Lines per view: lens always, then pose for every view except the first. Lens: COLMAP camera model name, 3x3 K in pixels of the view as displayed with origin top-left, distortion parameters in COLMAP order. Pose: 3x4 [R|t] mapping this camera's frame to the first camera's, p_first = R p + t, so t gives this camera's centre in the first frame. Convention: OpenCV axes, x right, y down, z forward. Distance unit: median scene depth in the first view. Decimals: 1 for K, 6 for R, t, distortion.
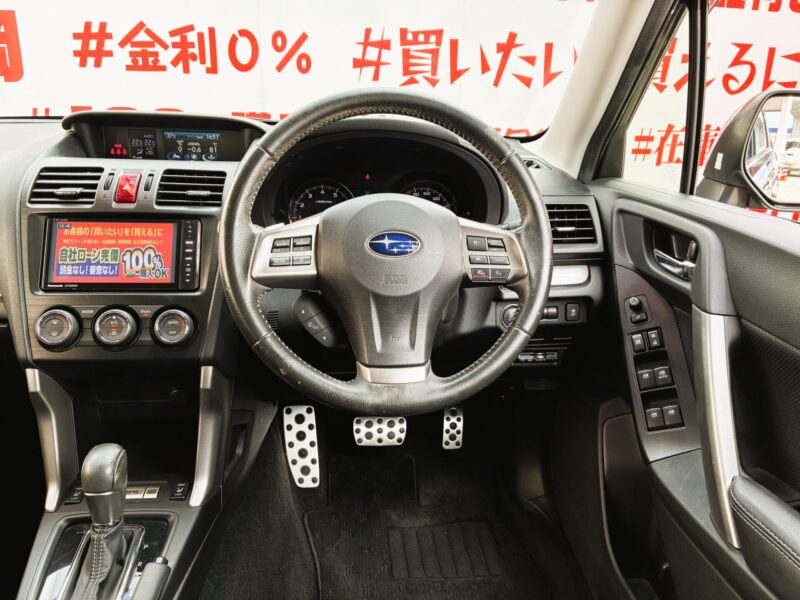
lens RADIAL K [[616.6, 0, 404.7], [0, 616.6, 294.3], [0, 0, 1]] dist [0.047665, -0.058575]
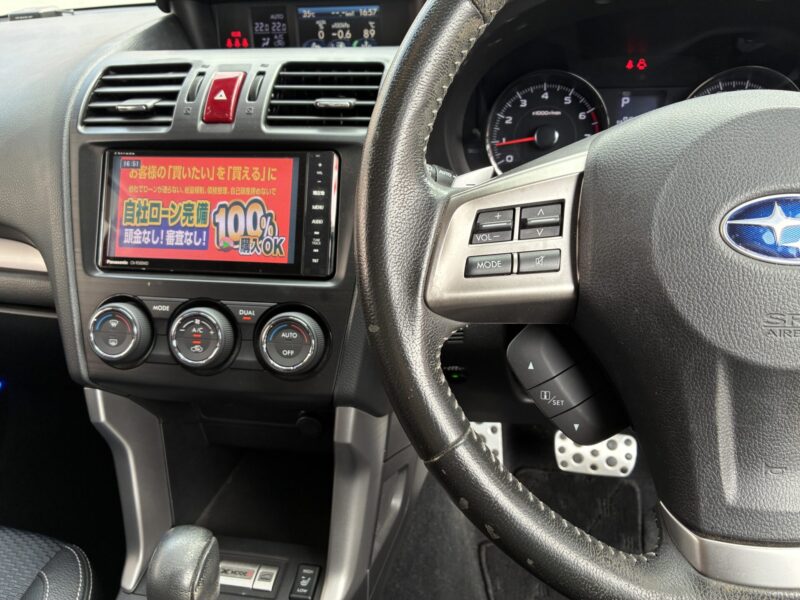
lens RADIAL K [[616.6, 0, 397.7], [0, 616.6, 295.1], [0, 0, 1]] dist [0.047665, -0.058575]
pose [[0.961994, 0.059585, -0.266492, -0.113741], [-0.021786, 0.989540, 0.142606, -0.069804], [0.272201, -0.131380, 0.953229, 0.441599]]
